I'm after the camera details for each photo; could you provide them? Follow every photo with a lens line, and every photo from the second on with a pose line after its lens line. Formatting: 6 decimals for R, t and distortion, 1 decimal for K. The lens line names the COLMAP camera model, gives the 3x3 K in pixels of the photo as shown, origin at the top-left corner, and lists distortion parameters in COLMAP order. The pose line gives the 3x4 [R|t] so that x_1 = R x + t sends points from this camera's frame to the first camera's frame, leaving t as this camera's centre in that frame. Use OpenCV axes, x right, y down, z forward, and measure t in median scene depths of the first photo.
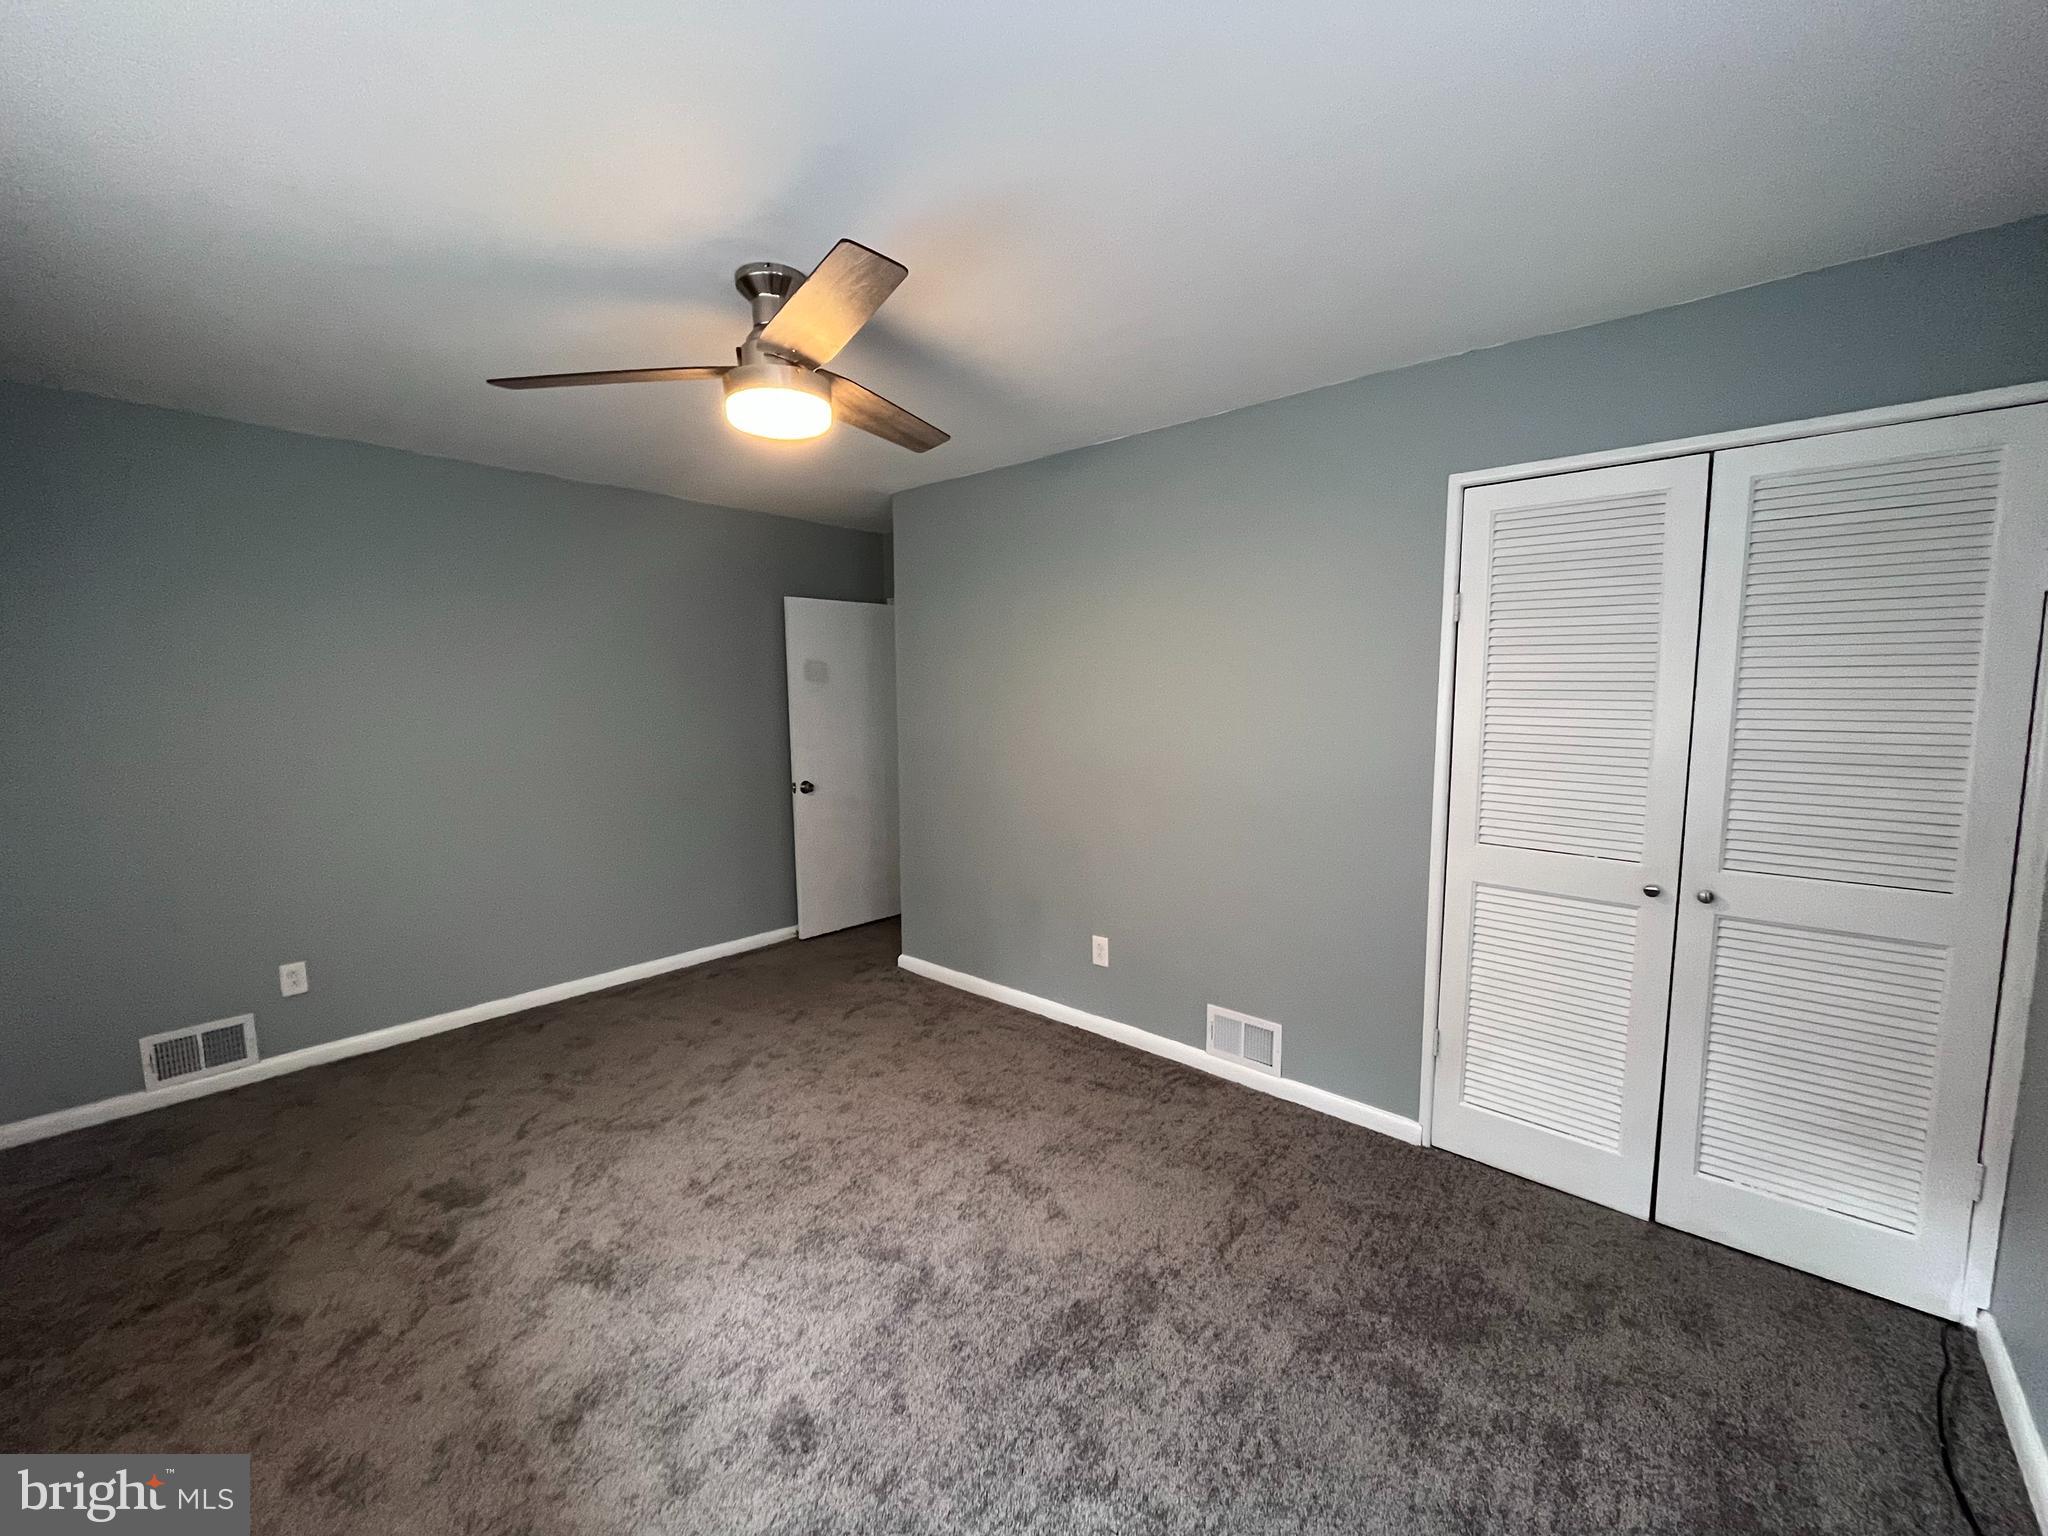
lens RADIAL K [[824.7, 0, 1020.8], [0, 824.7, 770.9], [0, 0, 1]] dist [-0.002466, 0.000168]
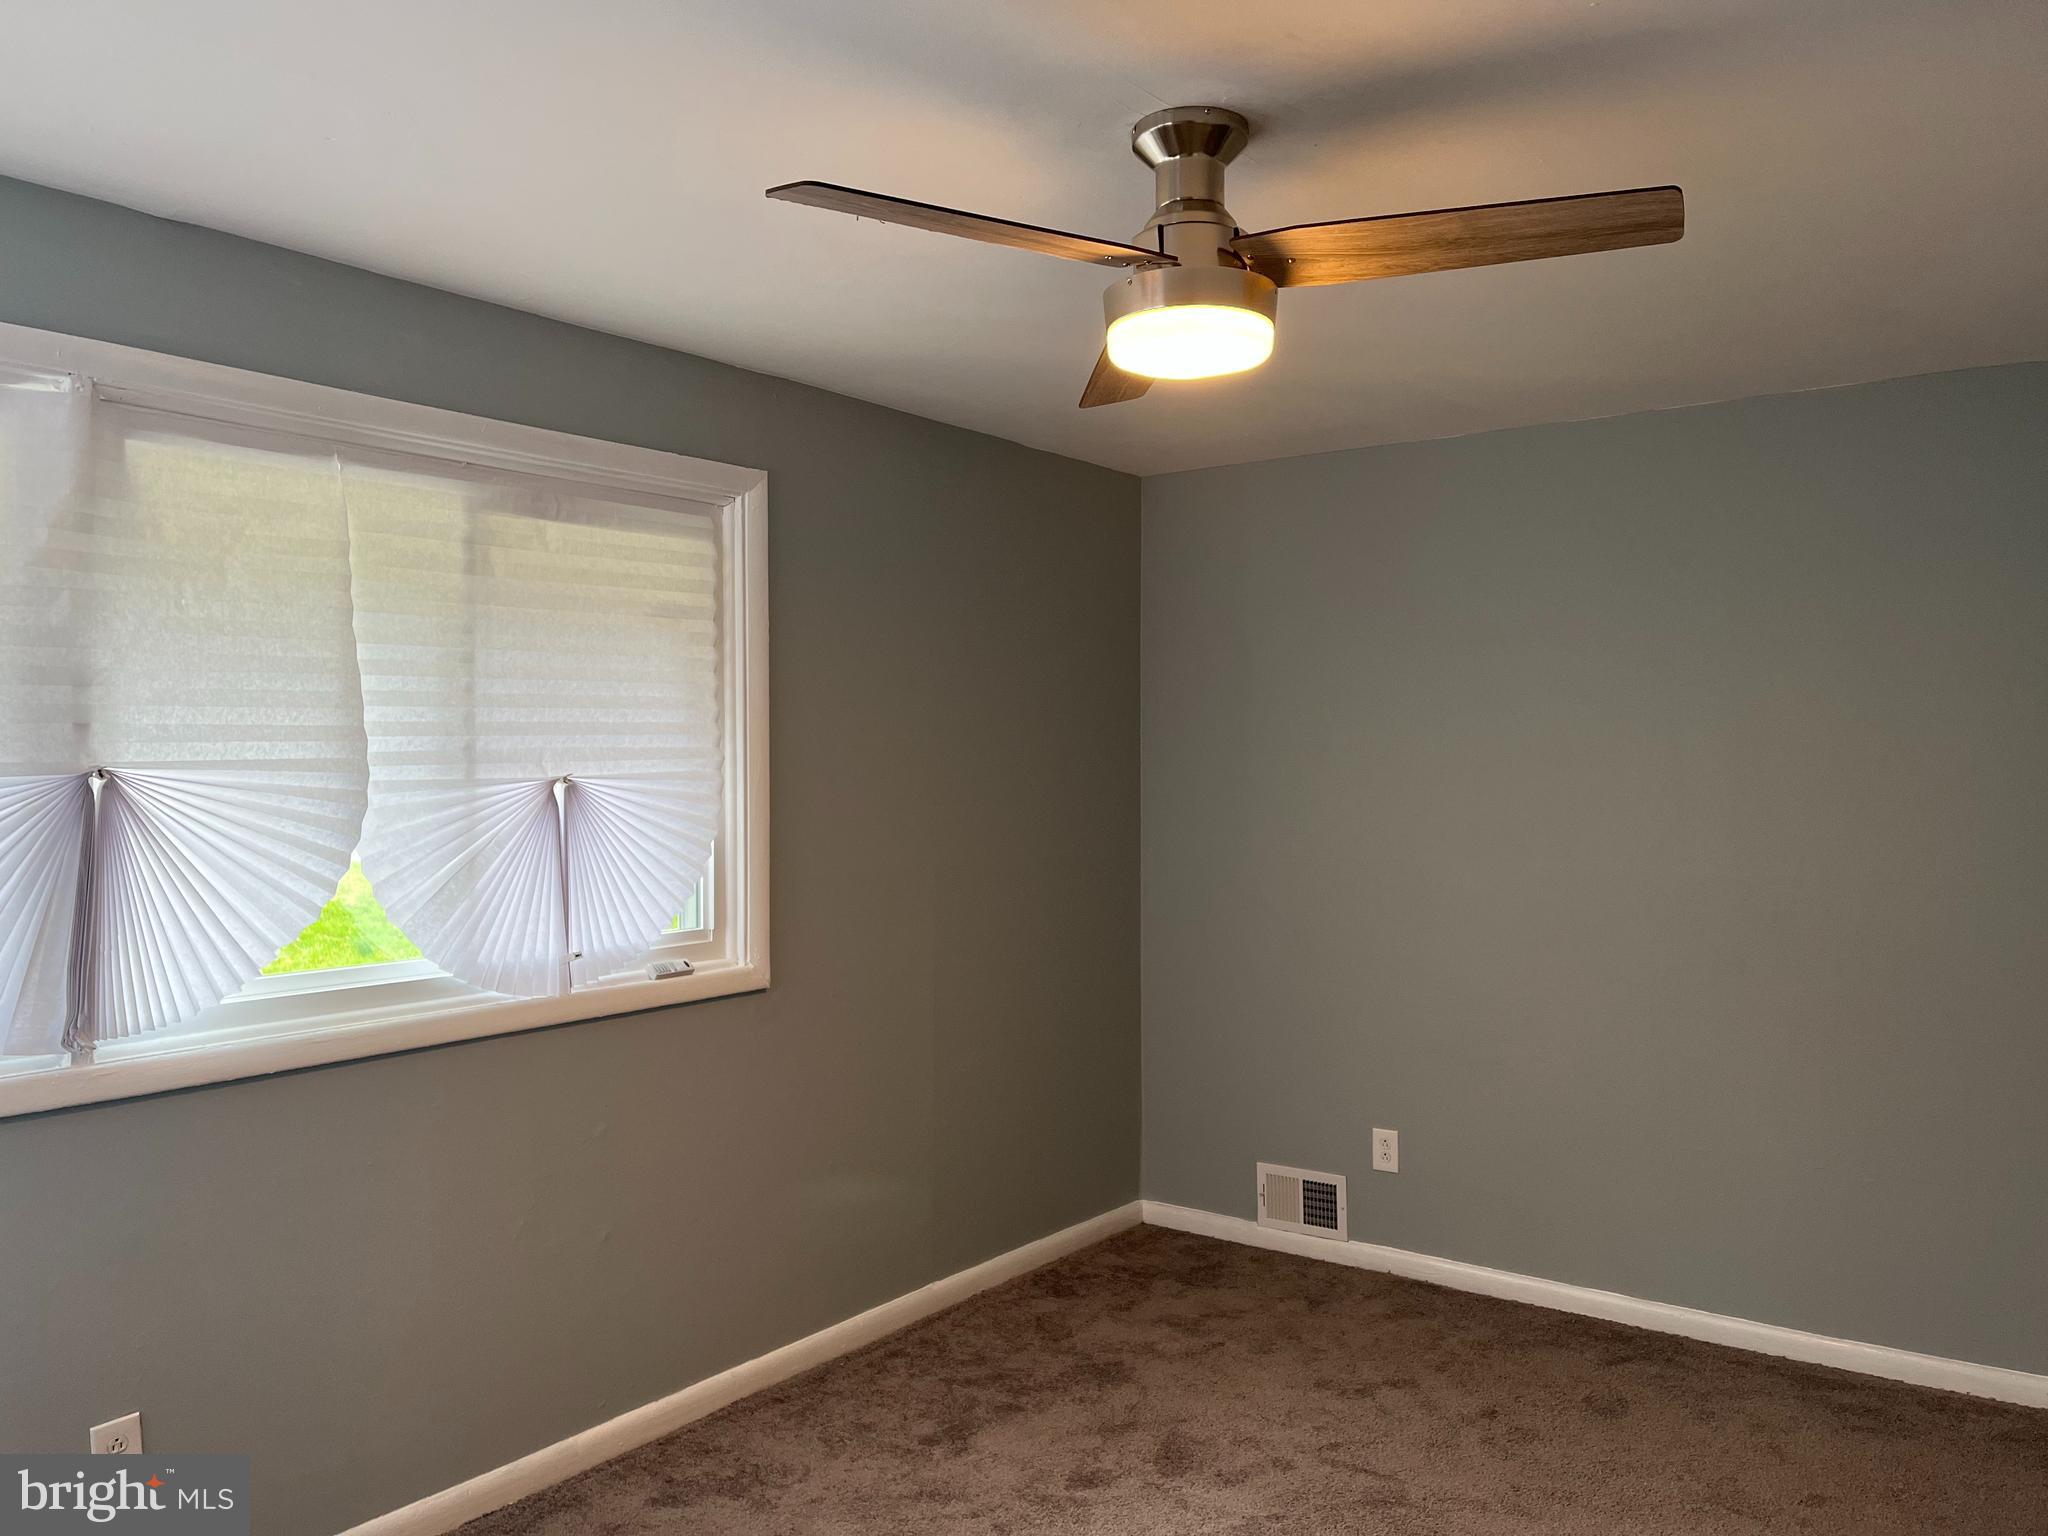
lens RADIAL K [[1542.5, 0, 1016.2], [0, 1542.5, 772.5], [0, 0, 1]] dist [0.064376, -0.056214]
pose [[0.088952, 0.011731, -0.995967, 0.550450], [-0.100857, 0.994897, 0.002711, -0.069659], [0.990916, 0.100209, 0.089681, 0.522841]]
